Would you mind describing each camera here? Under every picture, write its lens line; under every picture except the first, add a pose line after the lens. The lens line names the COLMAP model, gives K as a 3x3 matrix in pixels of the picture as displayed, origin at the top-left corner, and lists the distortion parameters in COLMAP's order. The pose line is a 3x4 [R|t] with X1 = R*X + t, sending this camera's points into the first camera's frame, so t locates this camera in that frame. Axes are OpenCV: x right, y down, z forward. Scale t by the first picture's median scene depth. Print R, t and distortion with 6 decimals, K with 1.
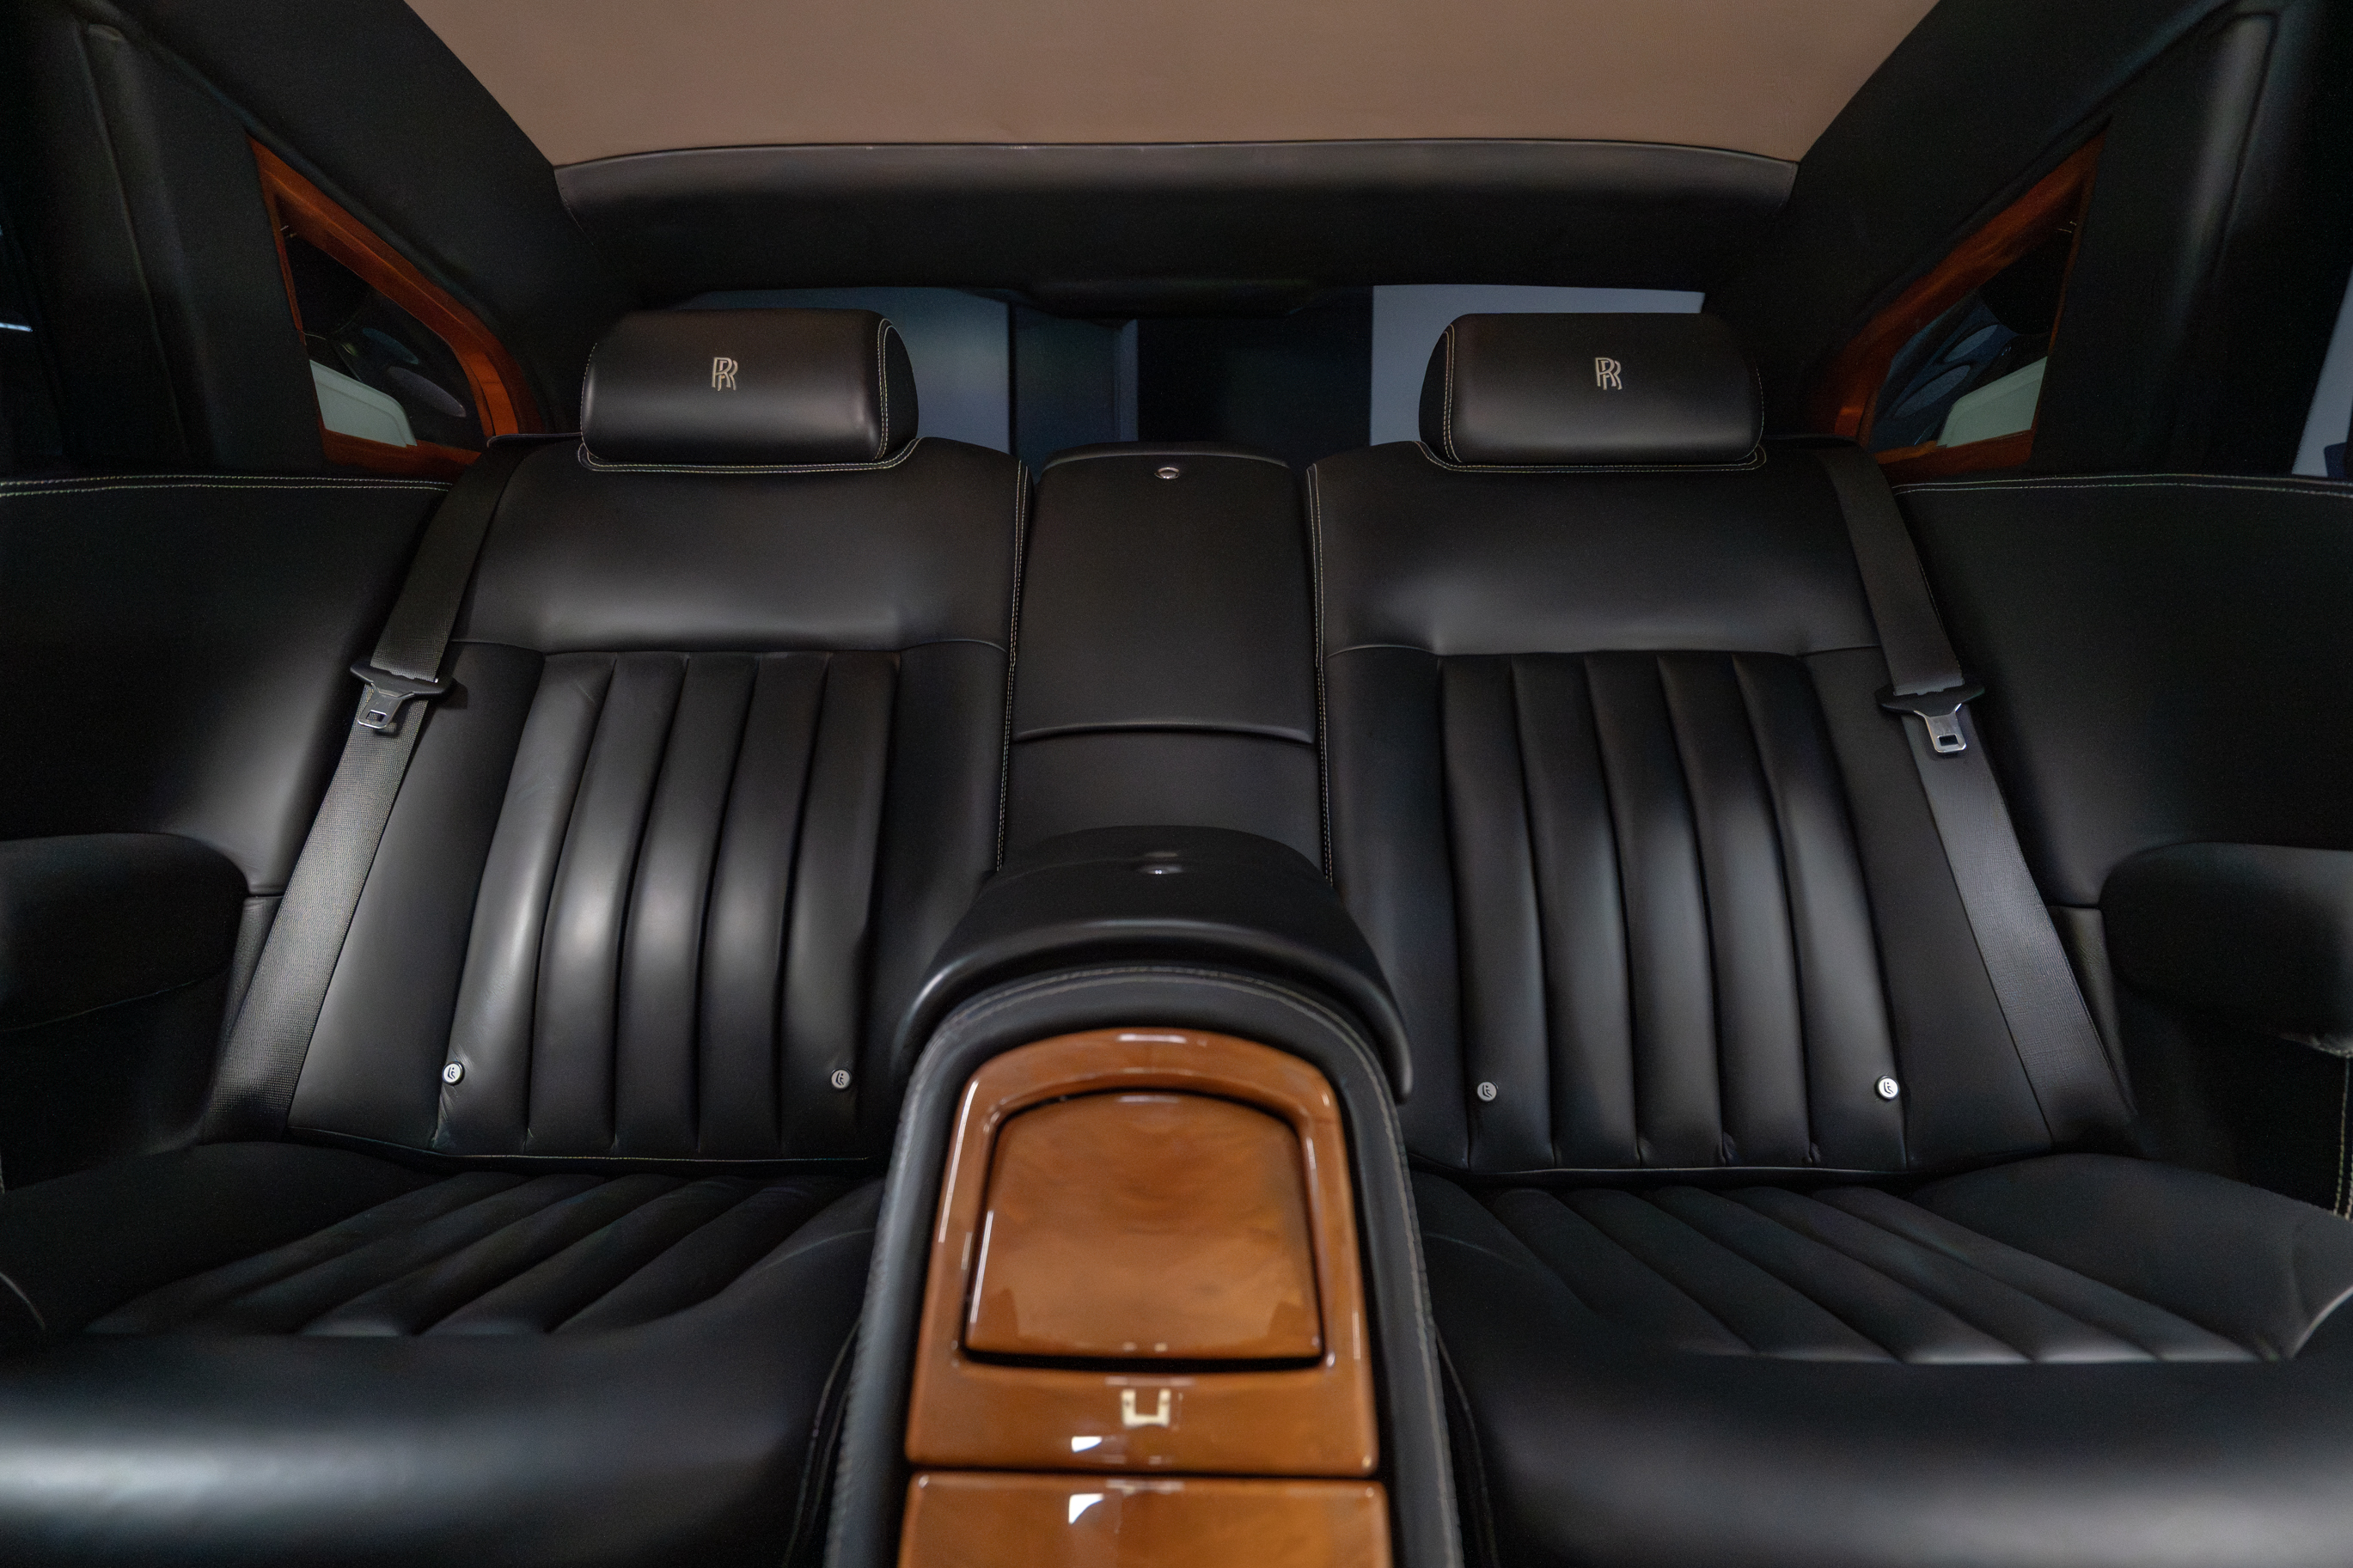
lens RADIAL K [[1220.4, 0, 1161.4], [0, 1220.4, 796.5], [0, 0, 1]] dist [0.002349, -0.001145]
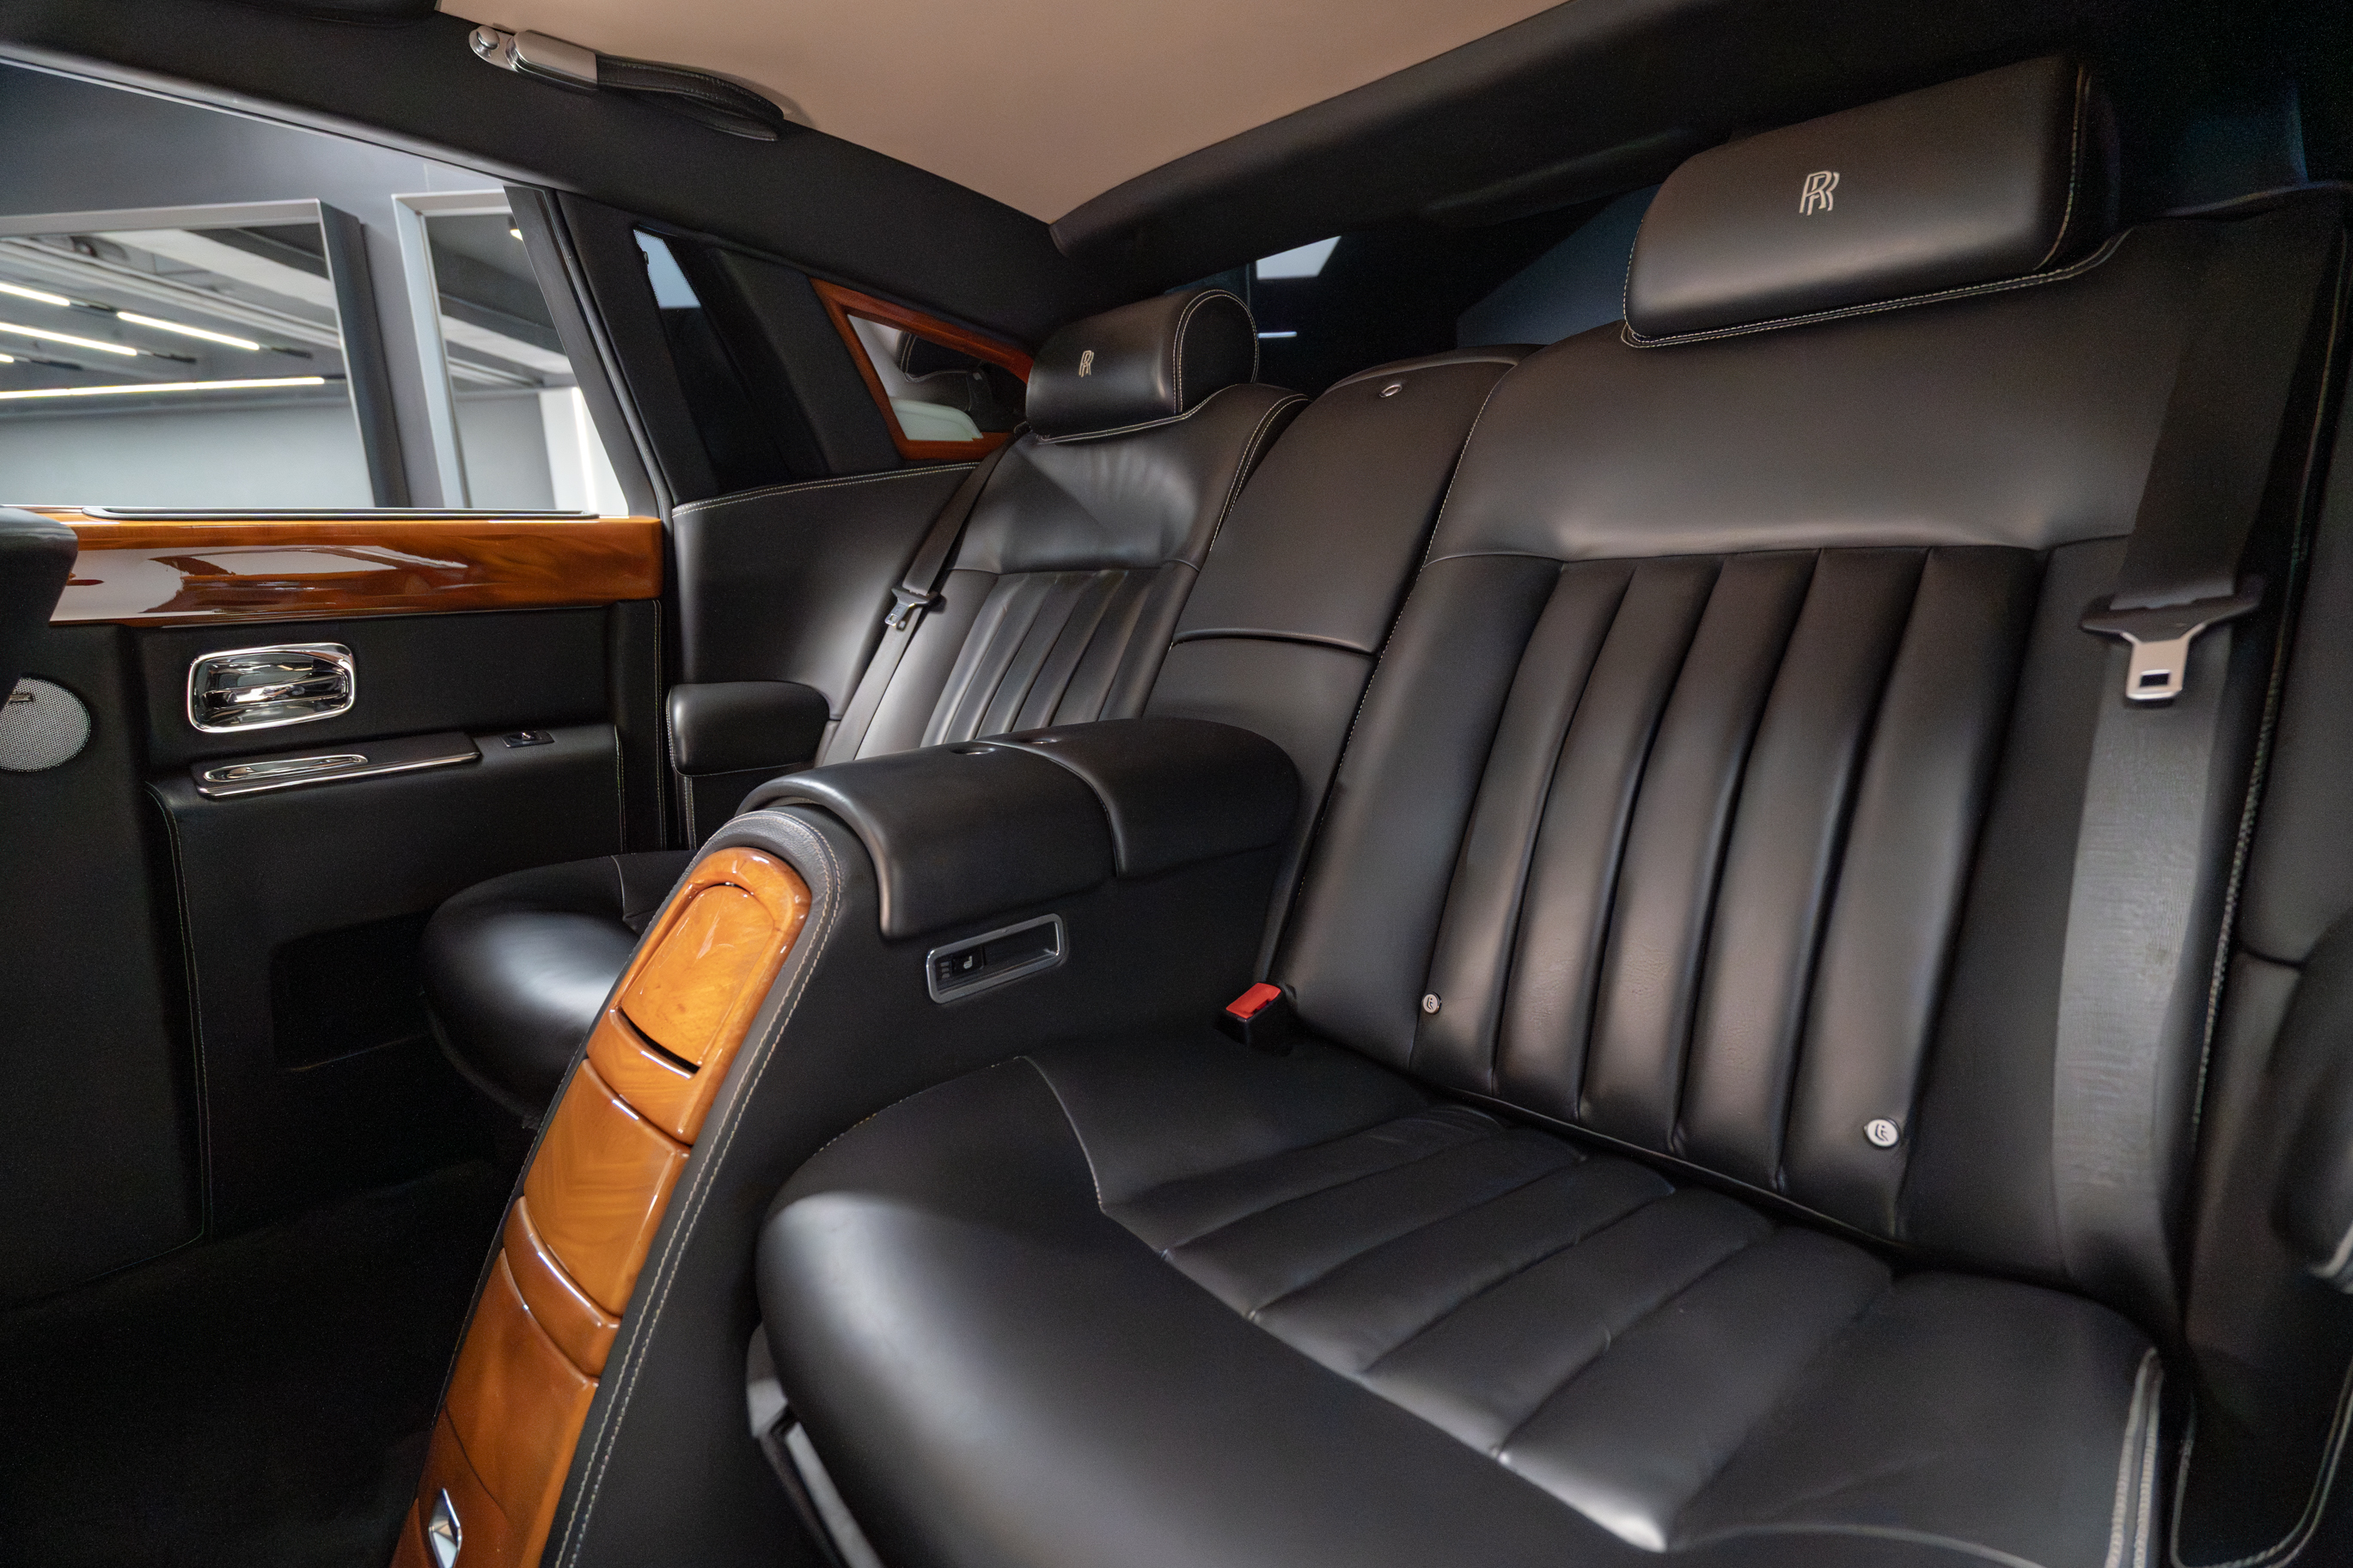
lens RADIAL K [[1066.8, 0, 1176.5], [0, 1066.8, 784.0], [0, 0, 1]] dist [-0.002274, 0.000557]
pose [[0.715516, 0.117871, -0.688580, 0.642704], [-0.038216, 0.990791, 0.129892, -0.043420], [0.697550, -0.066625, 0.713432, 0.207453]]
